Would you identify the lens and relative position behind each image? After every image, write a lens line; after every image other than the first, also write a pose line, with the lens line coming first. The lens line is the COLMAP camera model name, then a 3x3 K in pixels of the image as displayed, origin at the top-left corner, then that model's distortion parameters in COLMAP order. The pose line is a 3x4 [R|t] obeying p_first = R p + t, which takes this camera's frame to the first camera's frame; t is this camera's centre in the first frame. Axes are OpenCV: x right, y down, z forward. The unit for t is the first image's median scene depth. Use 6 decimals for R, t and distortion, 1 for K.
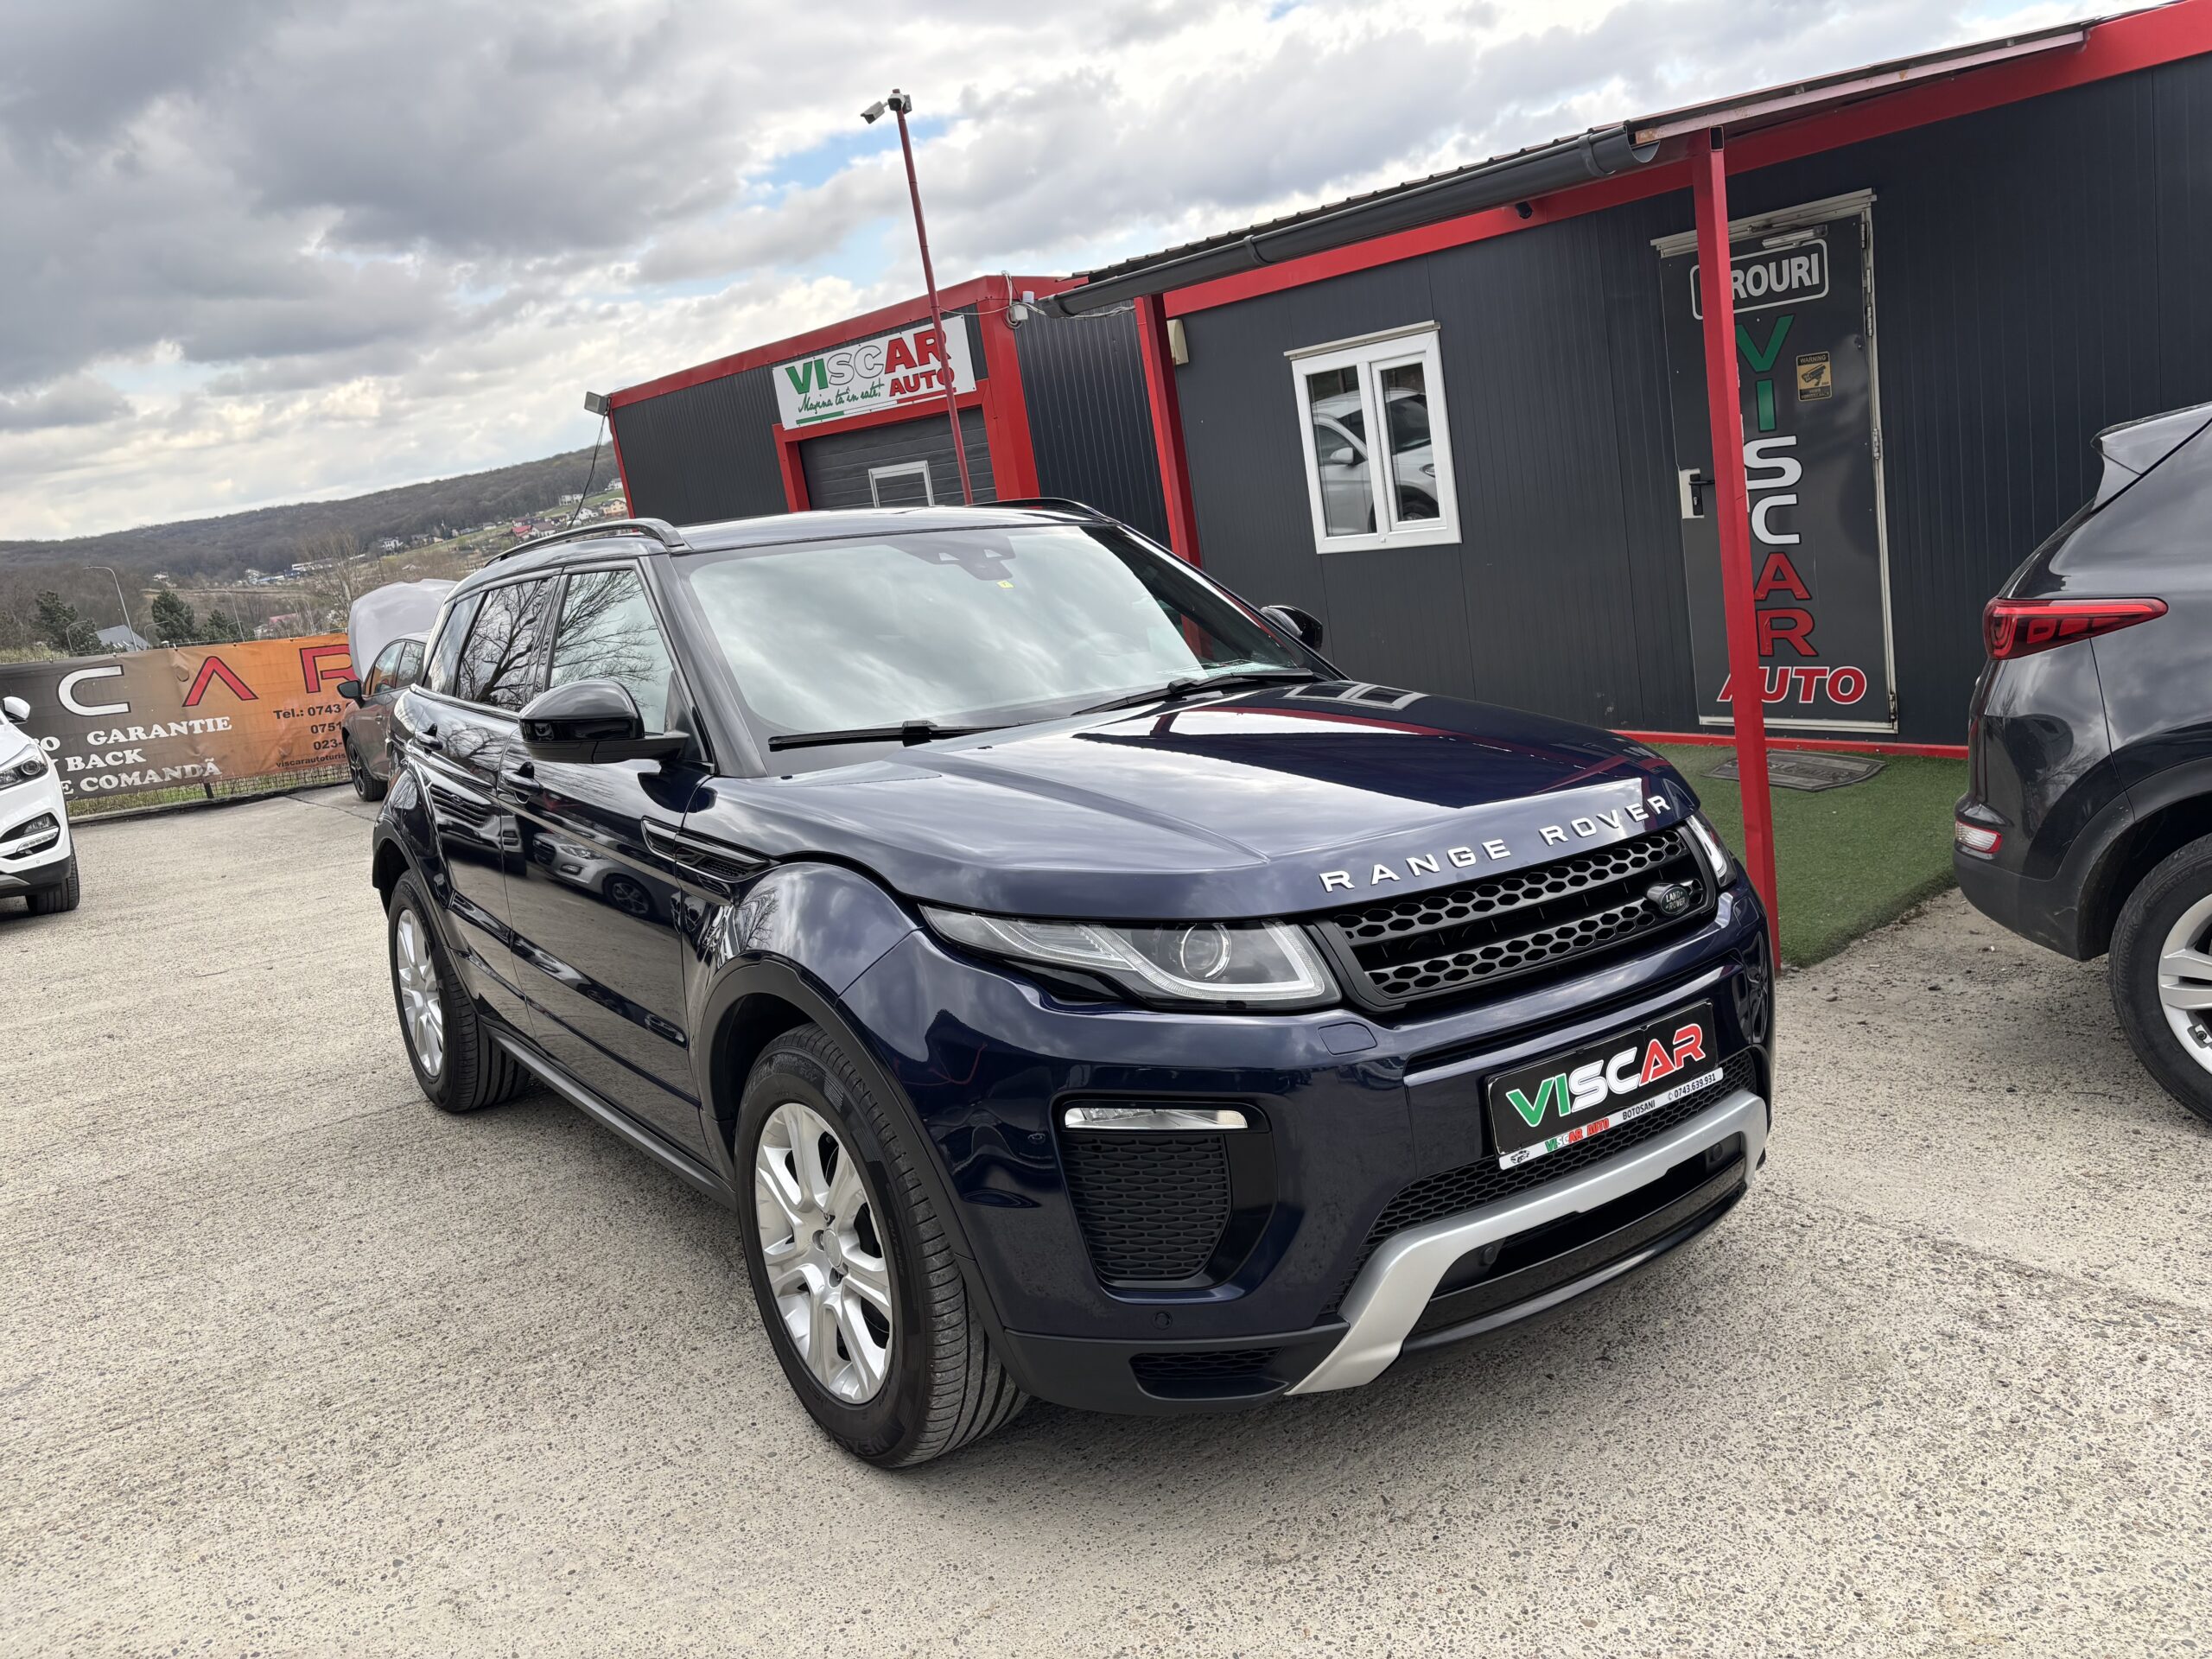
lens RADIAL K [[1662.0, 0, 1128.7], [0, 1662.0, 789.6], [0, 0, 1]] dist [0.038131, -0.045449]
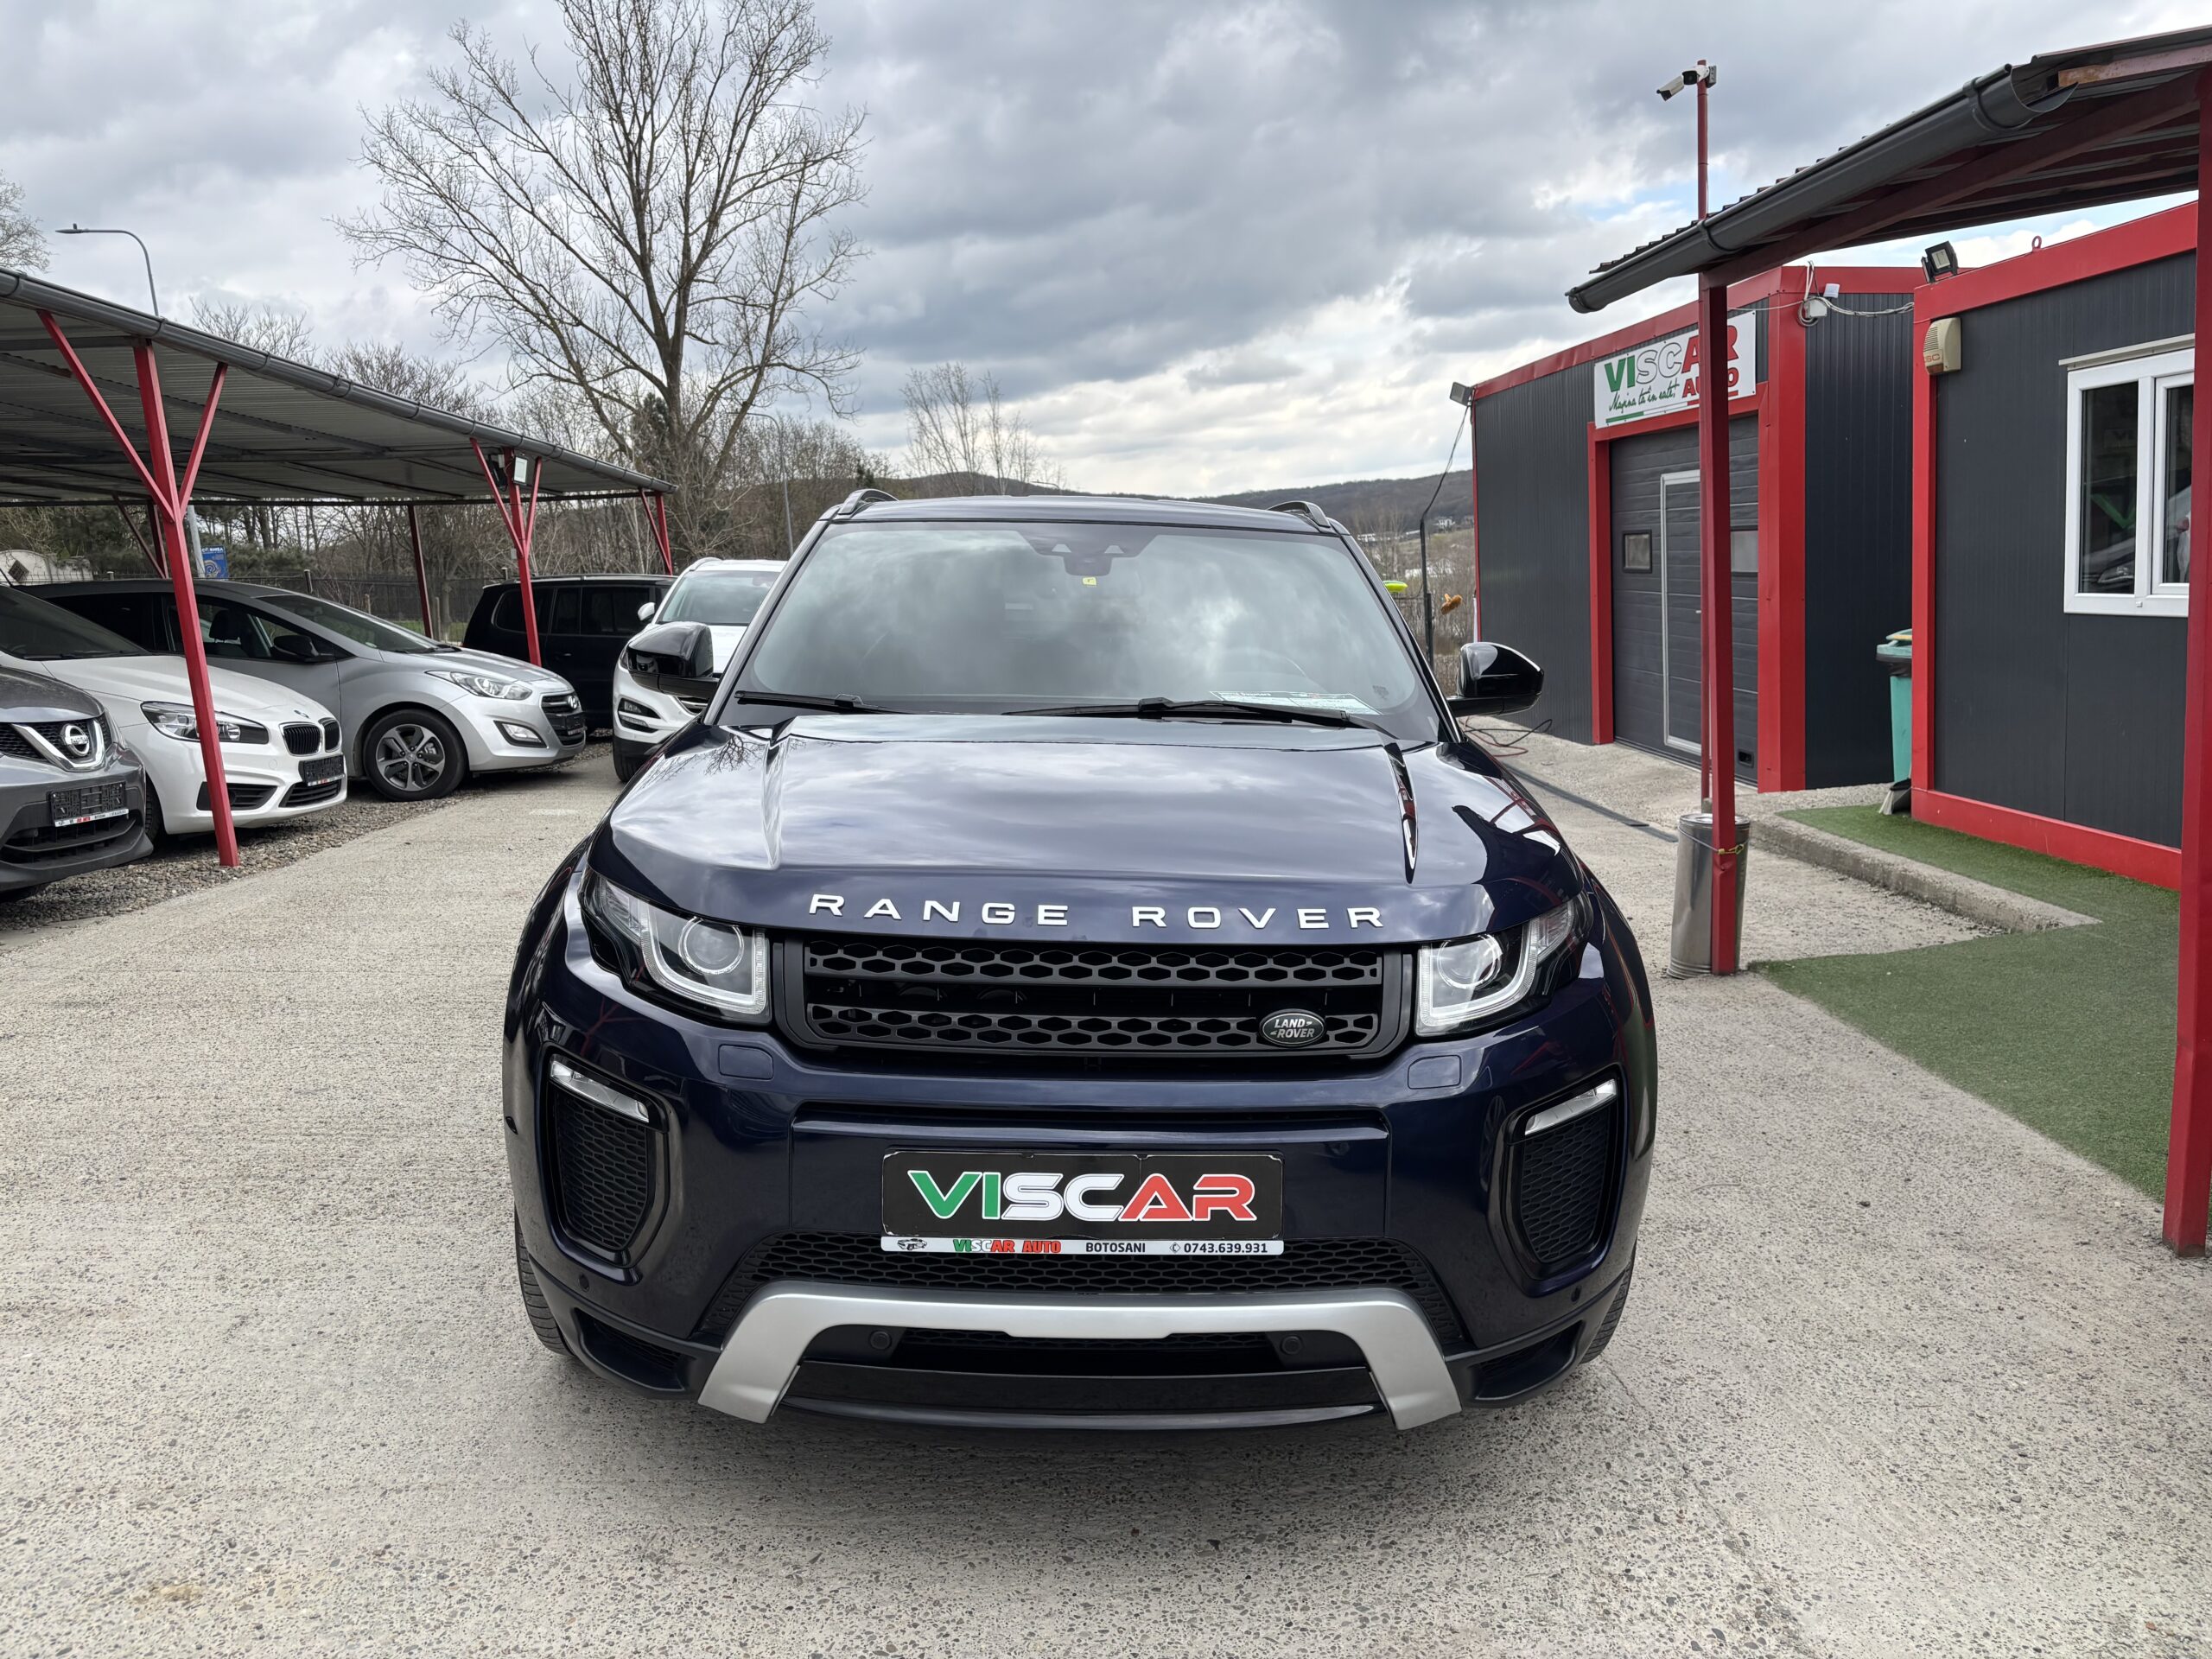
lens RADIAL K [[1662.0, 0, 1137.9], [0, 1662.0, 827.4], [0, 0, 1]] dist [0.038131, -0.045449]
pose [[0.823909, 0.183081, -0.536336, 0.721335], [-0.170167, 0.982631, 0.074019, -0.082874], [0.540572, 0.030282, 0.840753, 0.278530]]
